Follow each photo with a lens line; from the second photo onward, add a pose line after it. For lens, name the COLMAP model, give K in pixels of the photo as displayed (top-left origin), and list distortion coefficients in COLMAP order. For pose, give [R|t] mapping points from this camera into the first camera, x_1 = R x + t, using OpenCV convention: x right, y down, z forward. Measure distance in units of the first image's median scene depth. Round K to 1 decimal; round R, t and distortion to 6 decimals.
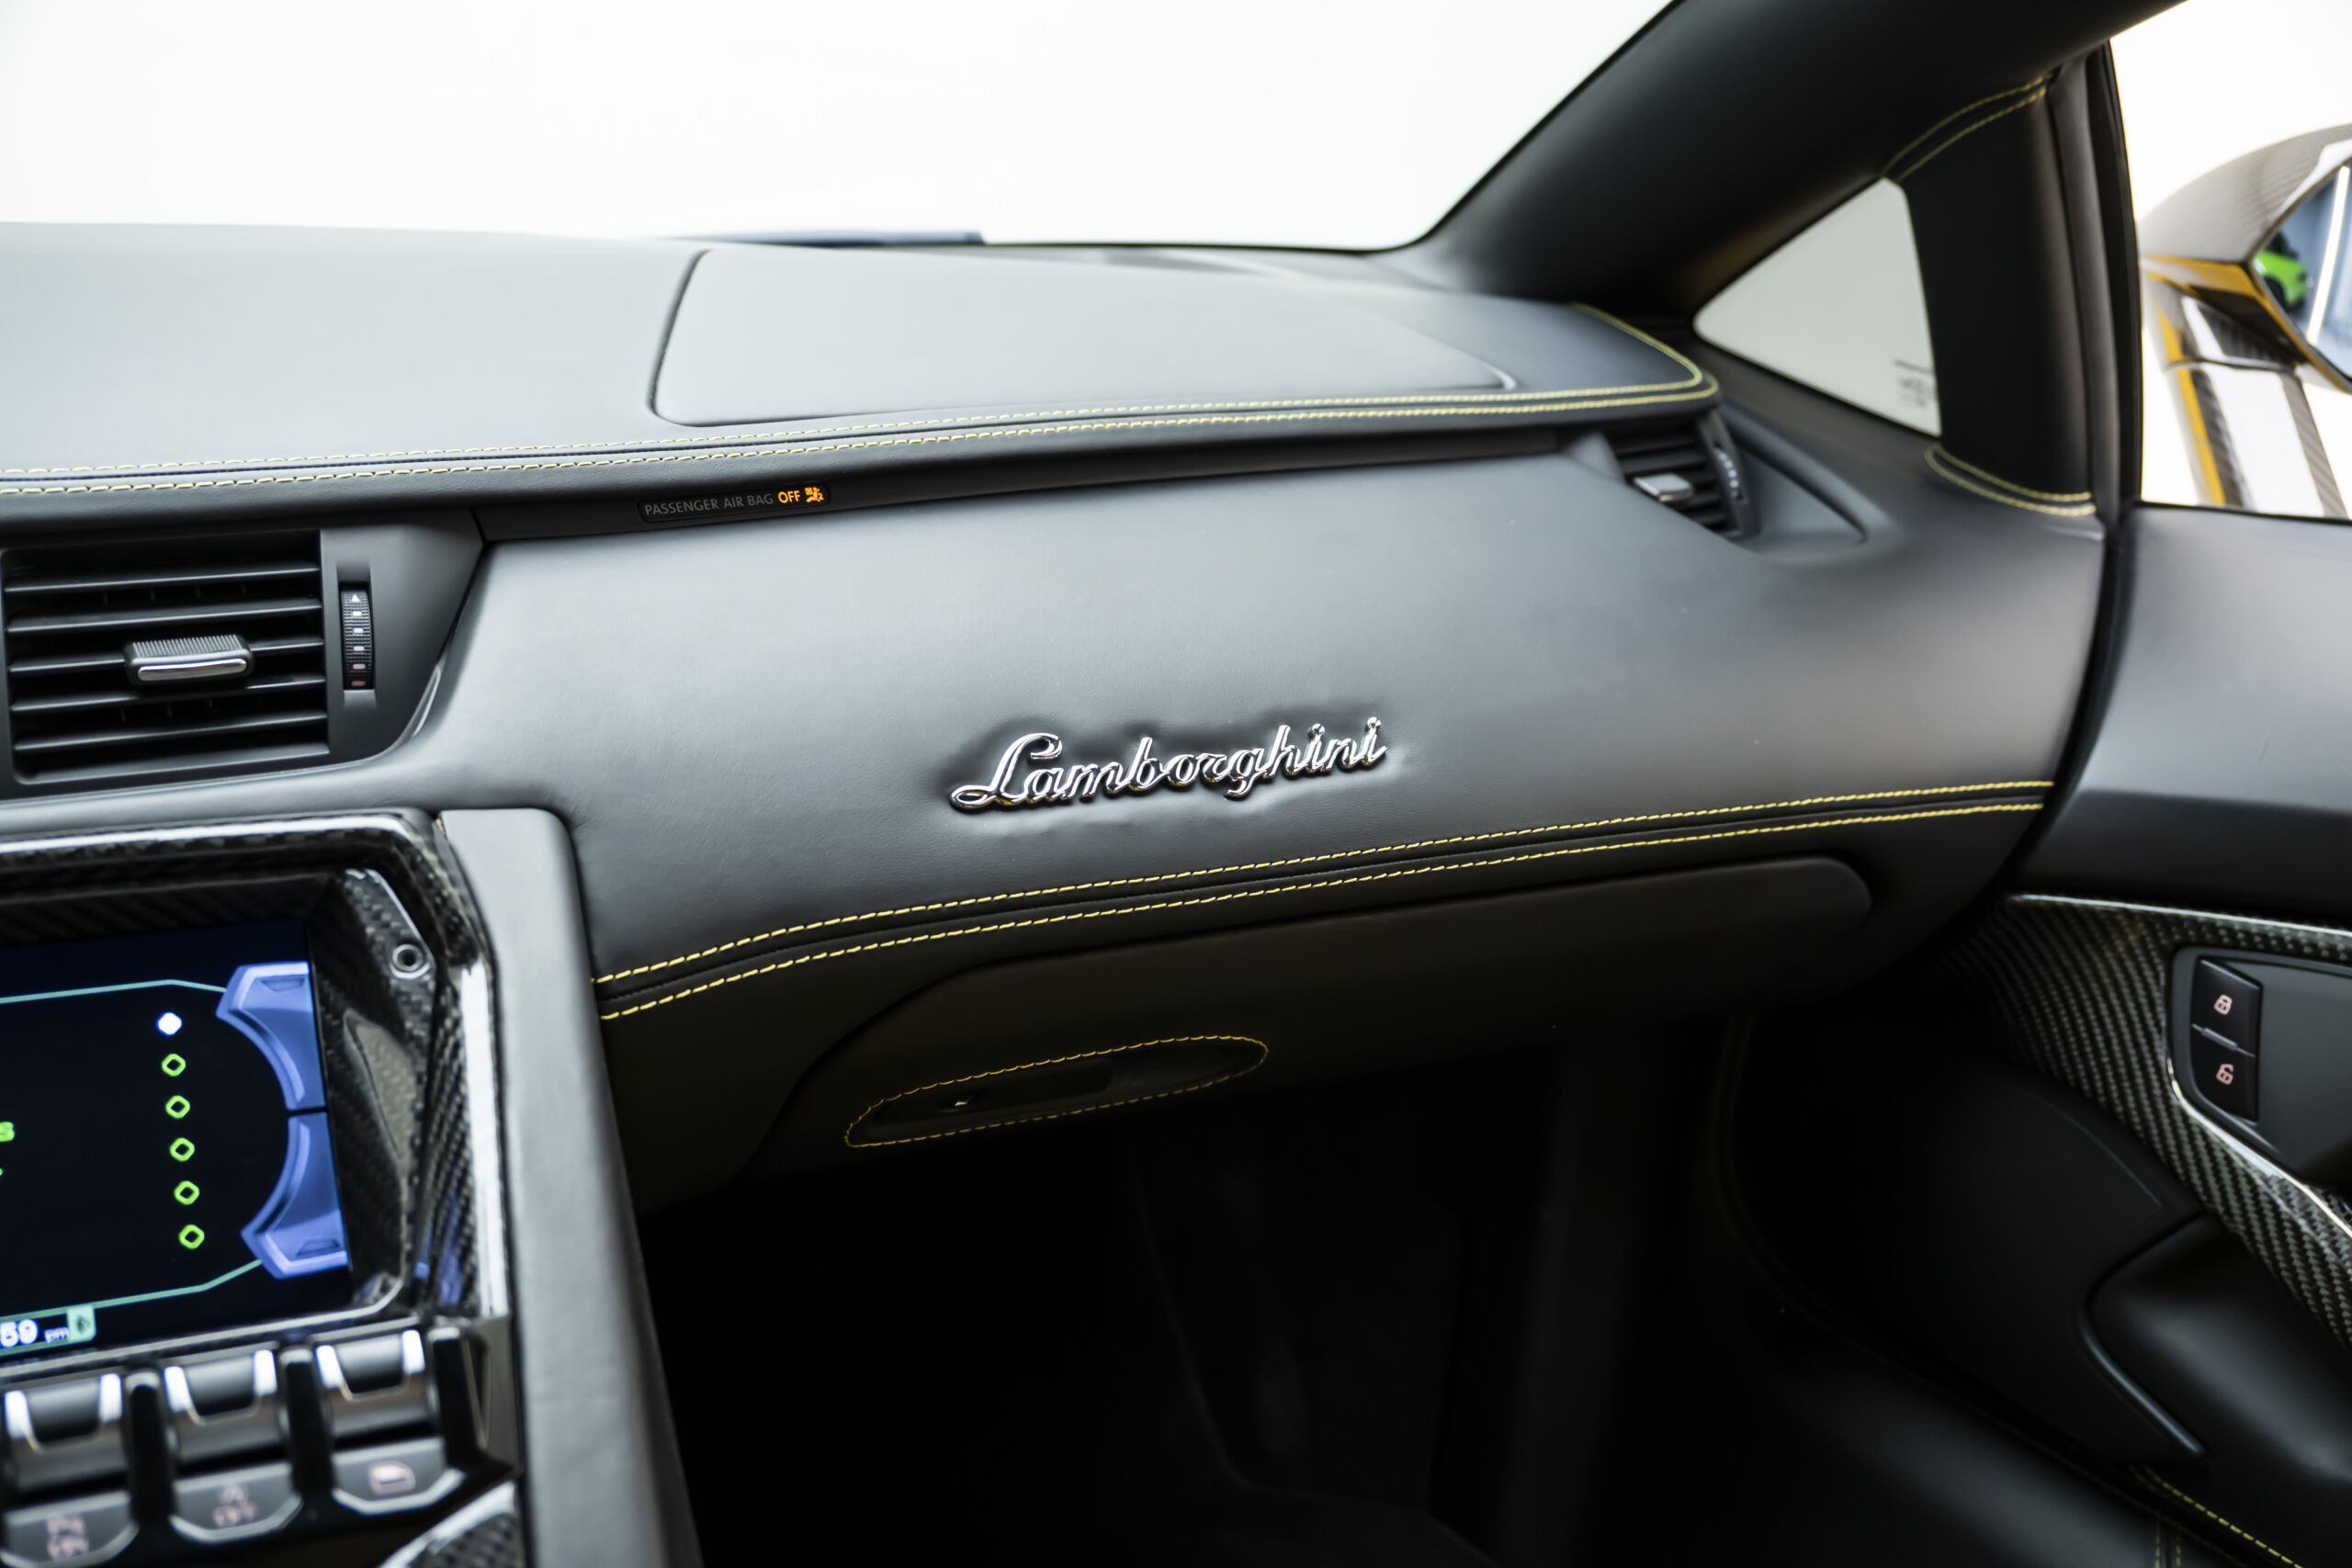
lens RADIAL K [[1926.7, 0, 1185.5], [0, 1926.7, 869.4], [0, 0, 1]] dist [-0.214966, 0.130025]
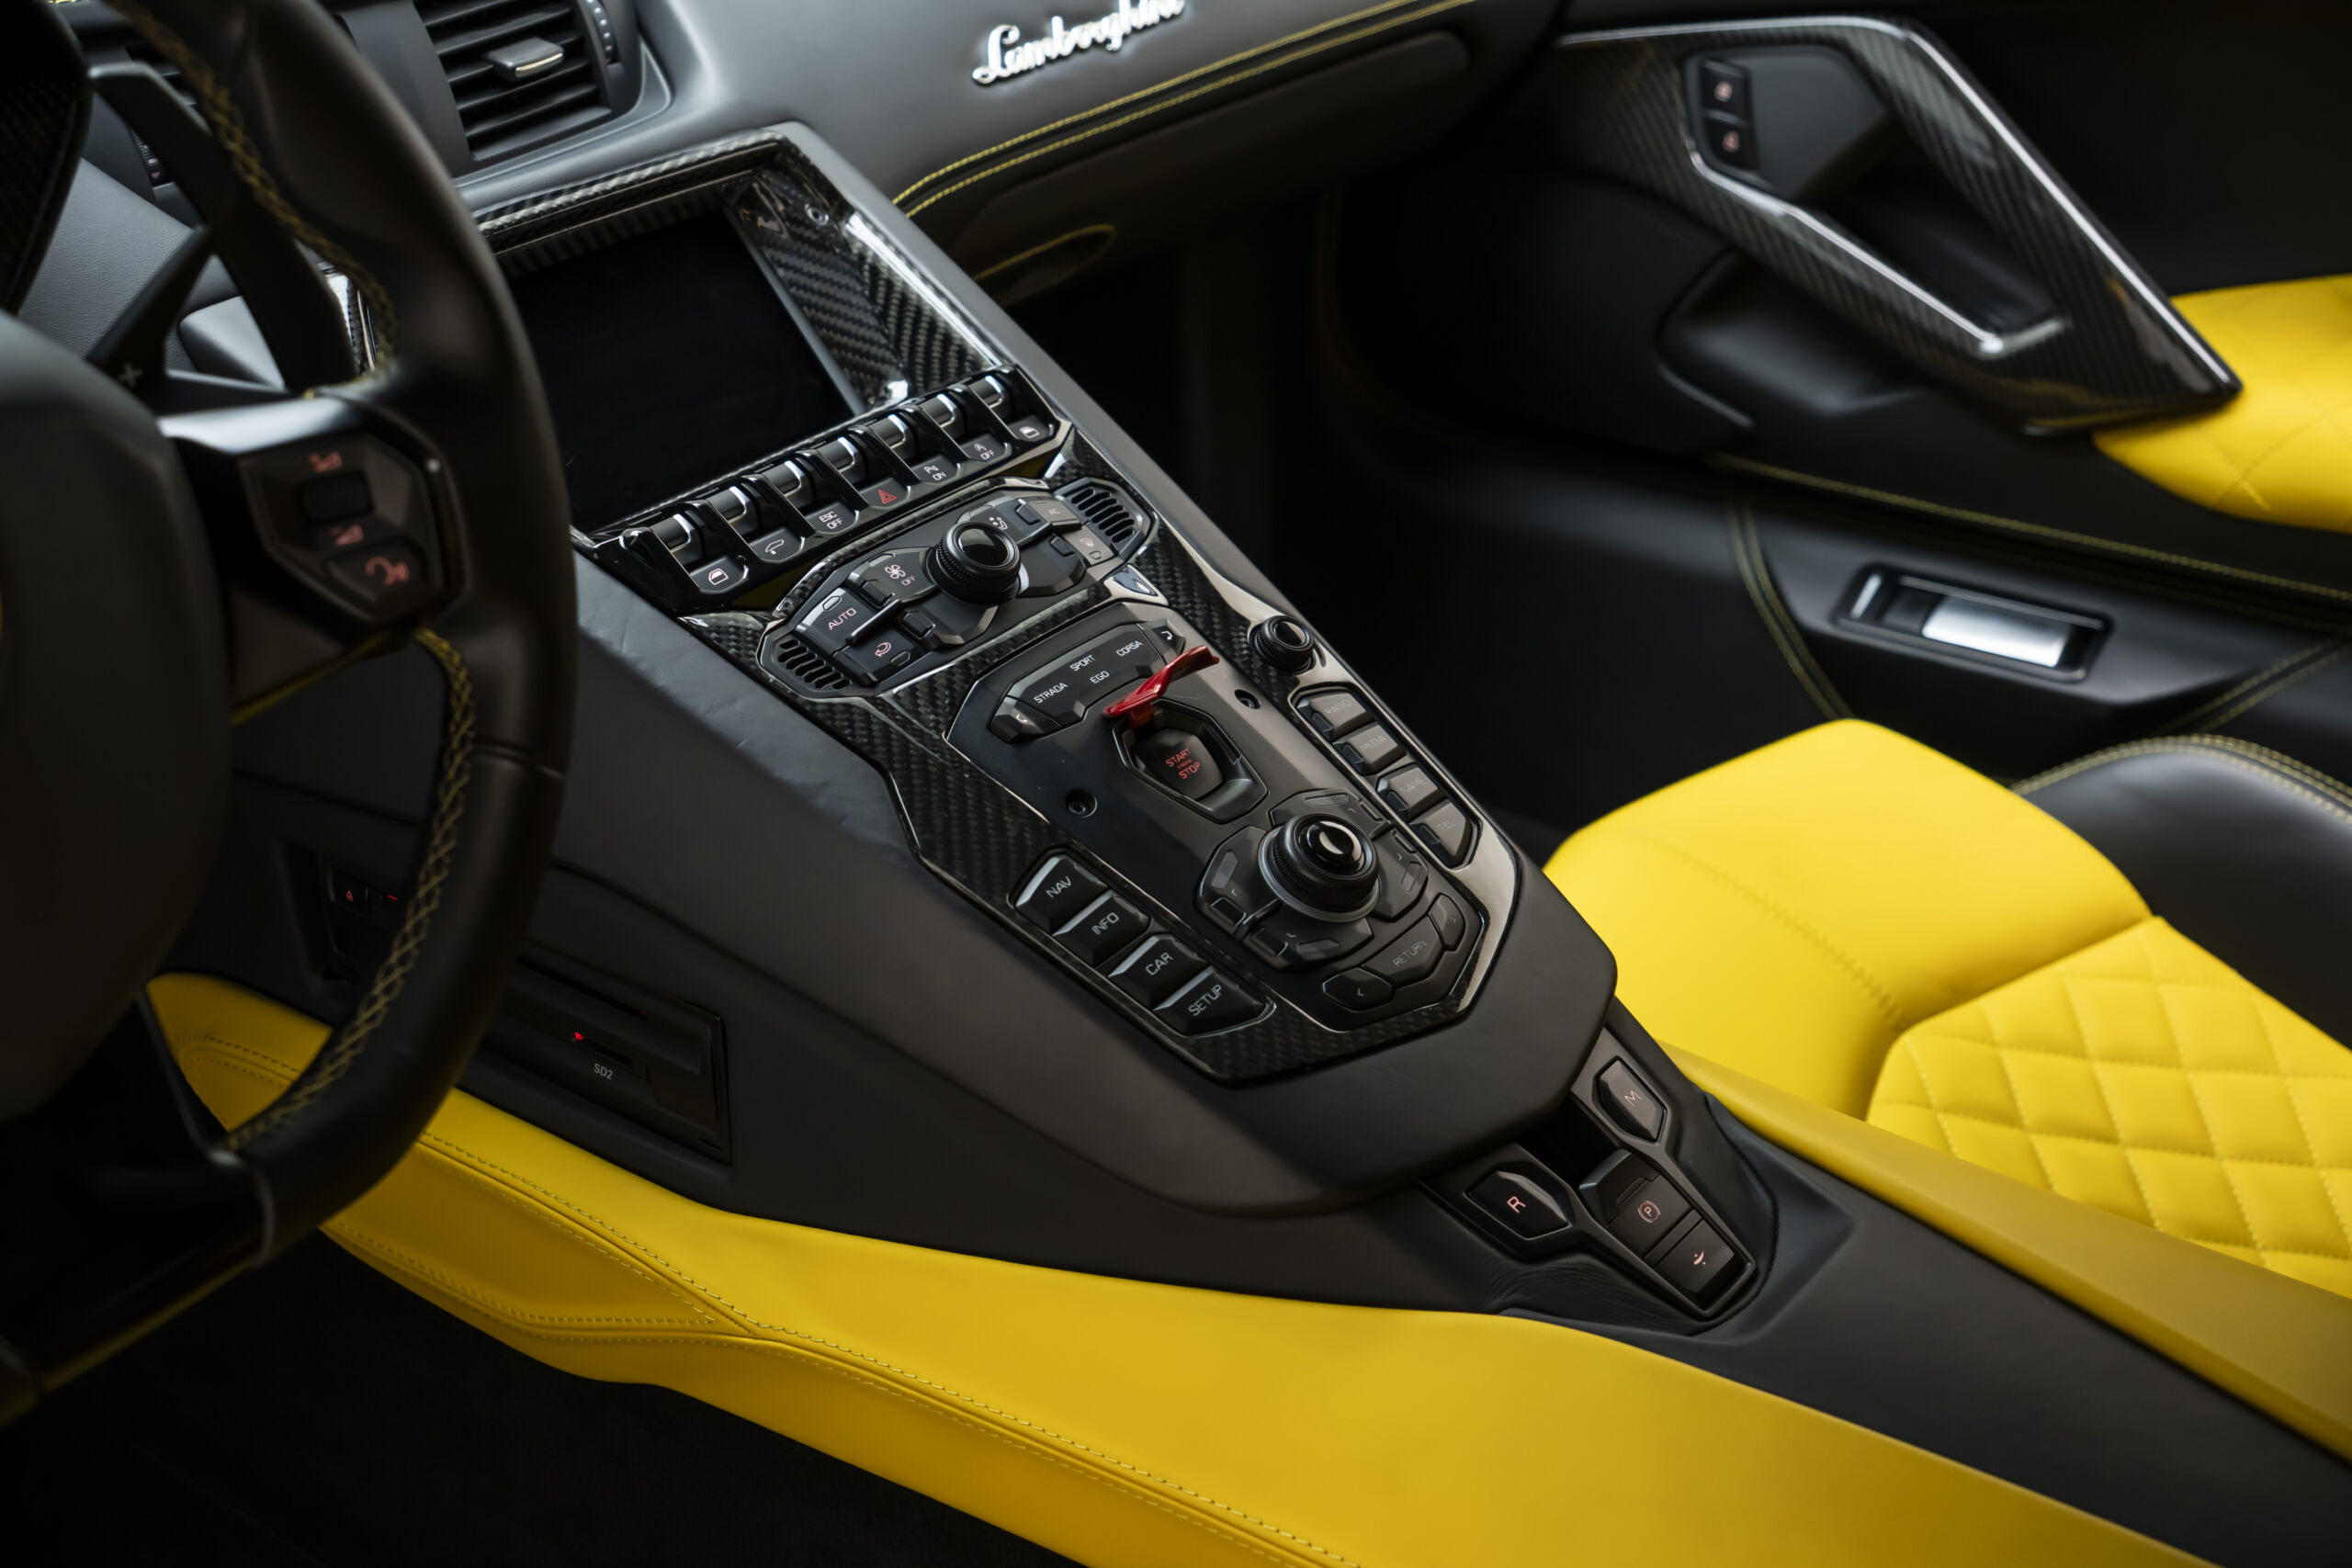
lens RADIAL K [[2959.9, 0, 1167.4], [0, 2959.9, 845.5], [0, 0, 1]] dist [-0.008632, 0.382300]
pose [[0.920129, -0.242773, 0.307284, -0.659079], [0.168318, 0.953652, 0.249433, -0.013414], [-0.353598, -0.177789, 0.918346, -1.038986]]
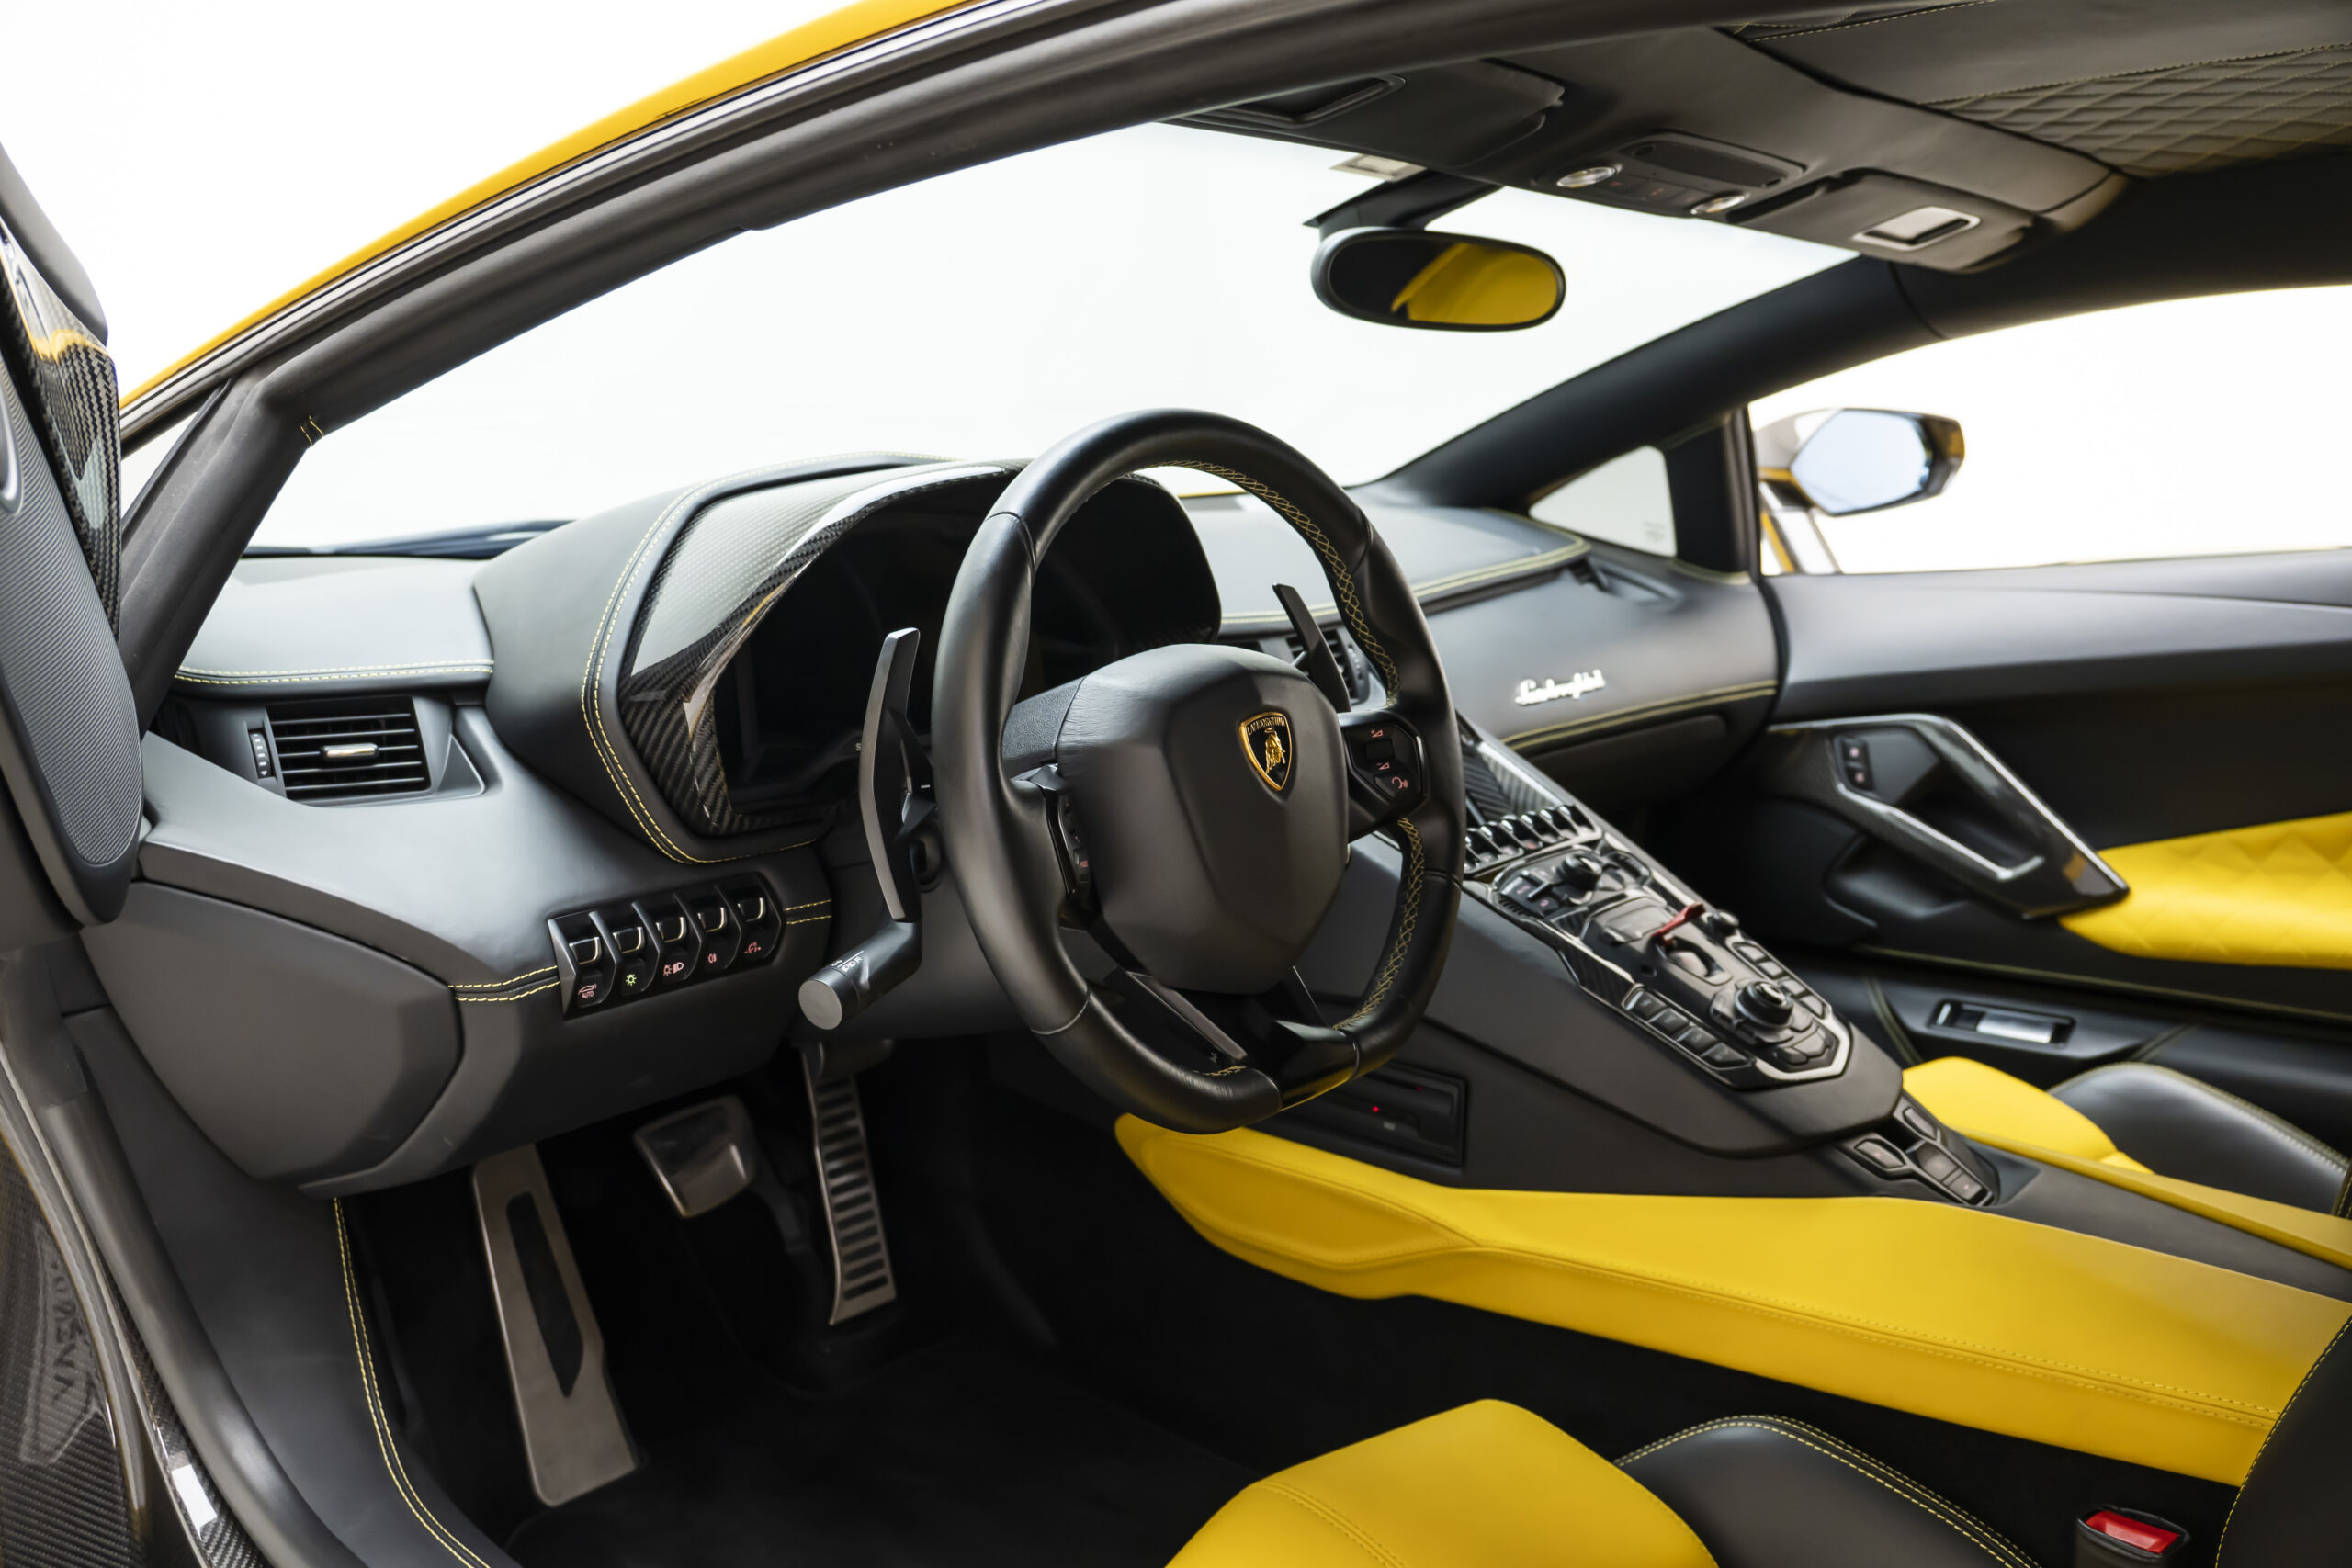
lens RADIAL K [[1926.7, 0, 1185.5], [0, 1926.7, 869.4], [0, 0, 1]] dist [-0.214966, 0.130025]
pose [[0.947104, -0.133042, 0.292051, -1.208473], [0.156411, 0.985983, -0.058074, 0.253304], [-0.280231, 0.100682, 0.954638, -1.366212]]
